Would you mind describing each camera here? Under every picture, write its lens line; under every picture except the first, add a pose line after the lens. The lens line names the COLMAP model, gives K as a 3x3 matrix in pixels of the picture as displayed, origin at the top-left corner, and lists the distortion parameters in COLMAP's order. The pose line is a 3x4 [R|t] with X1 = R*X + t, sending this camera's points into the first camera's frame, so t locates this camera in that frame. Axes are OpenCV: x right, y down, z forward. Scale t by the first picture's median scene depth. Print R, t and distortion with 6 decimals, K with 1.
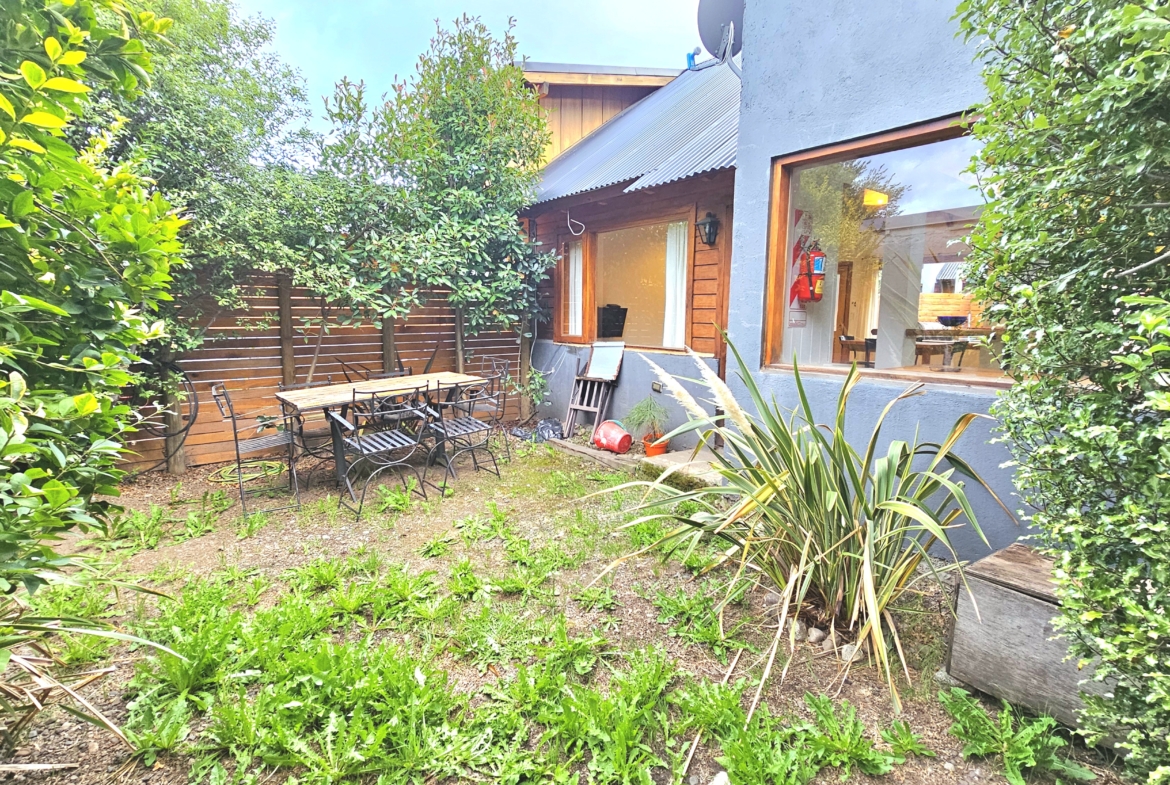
lens RADIAL K [[568.4, 0, 579.0], [0, 568.4, 394.1], [0, 0, 1]] dist [-0.006451, -0.000083]
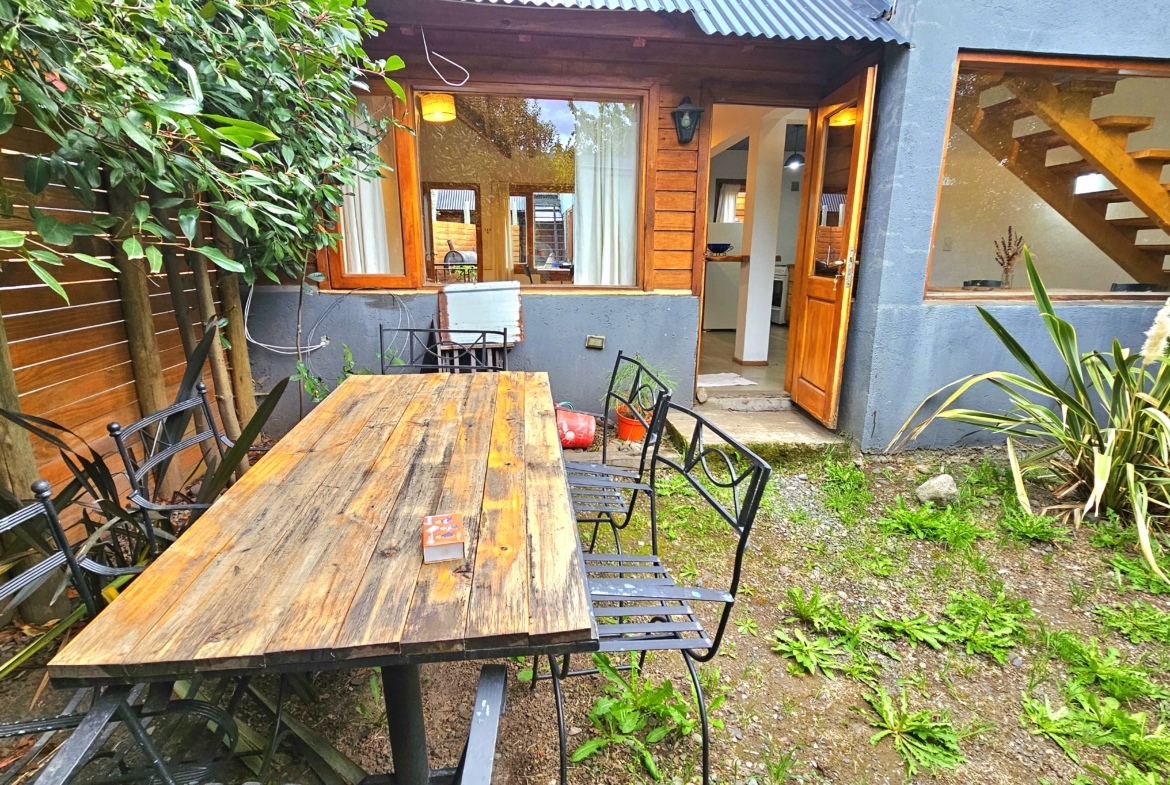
lens RADIAL K [[568.4, 0, 579.0], [0, 568.4, 394.1], [0, 0, 1]] dist [-0.006451, -0.000083]
pose [[0.530343, -0.209595, 0.821466, -0.522879], [0.114029, 0.977788, 0.175863, -0.085773], [-0.840080, 0.000404, 0.542463, 0.700730]]
